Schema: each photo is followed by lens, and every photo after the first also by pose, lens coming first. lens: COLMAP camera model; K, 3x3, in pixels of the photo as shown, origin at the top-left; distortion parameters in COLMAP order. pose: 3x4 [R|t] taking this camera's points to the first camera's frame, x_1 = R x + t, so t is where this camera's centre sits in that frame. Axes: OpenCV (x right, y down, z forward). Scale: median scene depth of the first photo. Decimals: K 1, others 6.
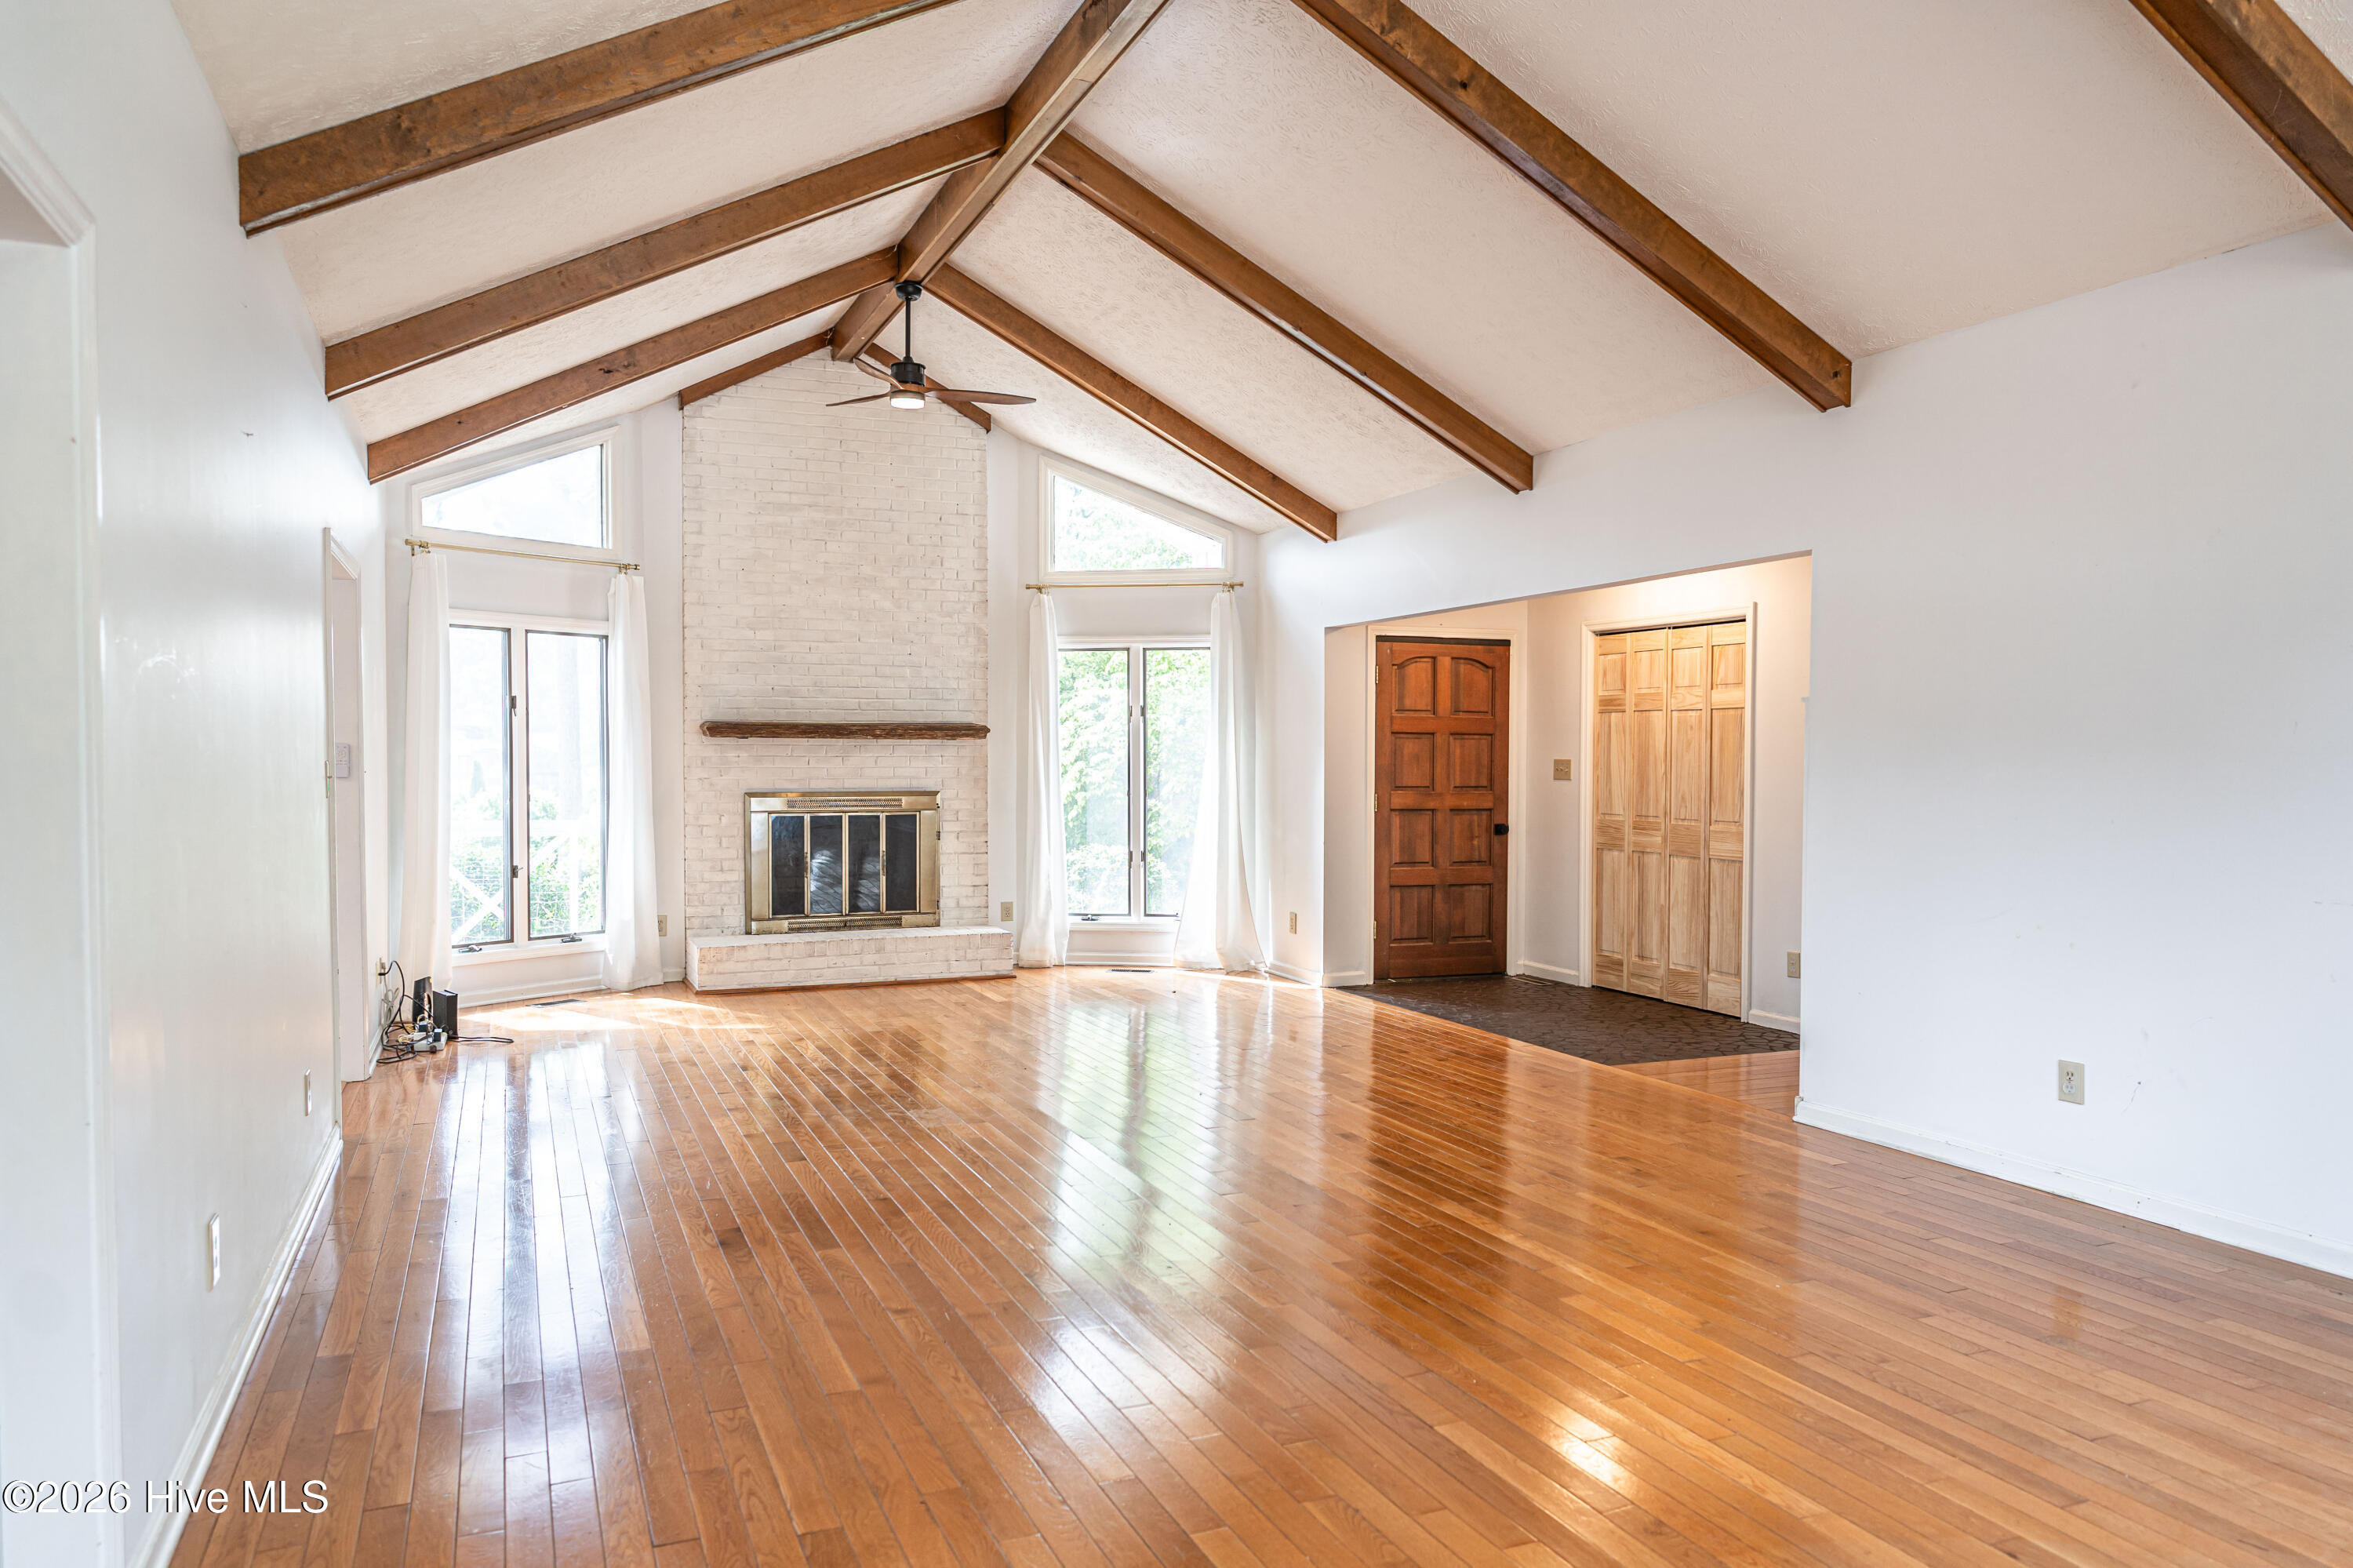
lens RADIAL K [[1545.2, 0, 1173.2], [0, 1545.2, 791.2], [0, 0, 1]] dist [-0.001332, -0.001188]
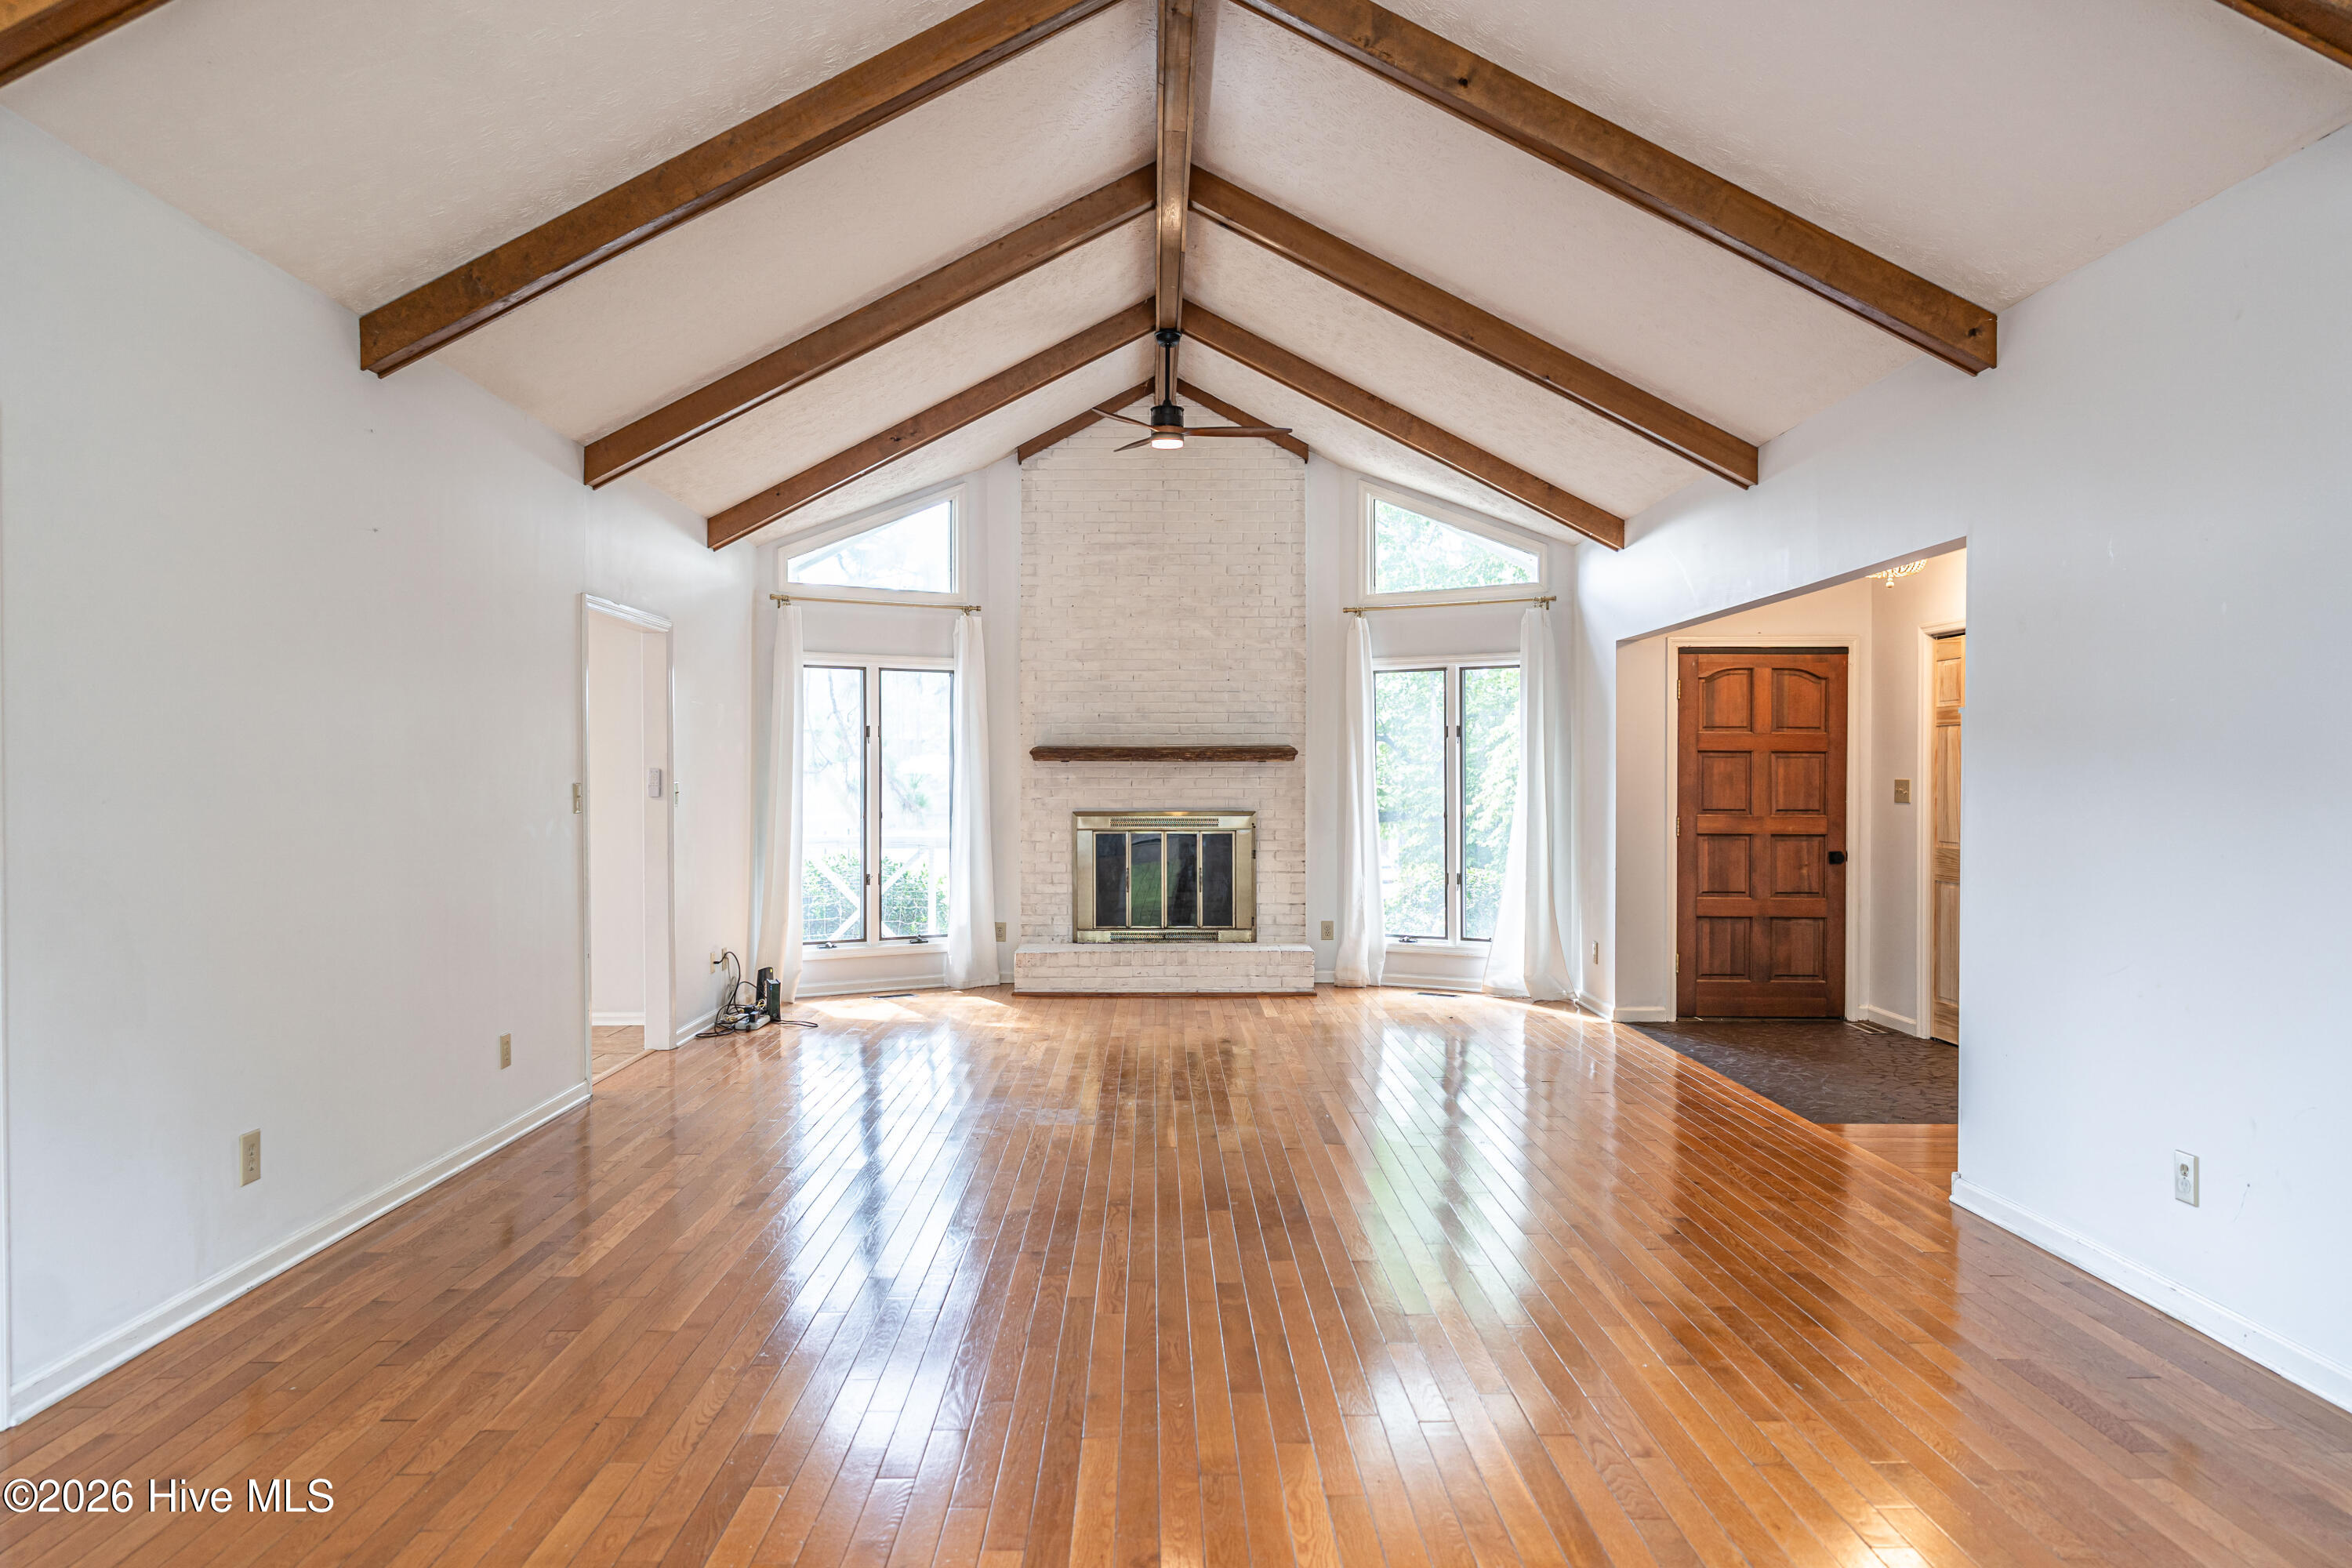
lens RADIAL K [[1544.5, 0, 1175.8], [0, 1544.5, 783.3], [0, 0, 1]] dist [-0.001332, -0.001188]
pose [[0.926626, -0.000757, -0.375985, 0.206150], [-0.006306, 0.999826, -0.017555, -0.000541], [0.375933, 0.018638, 0.926460, 0.025166]]
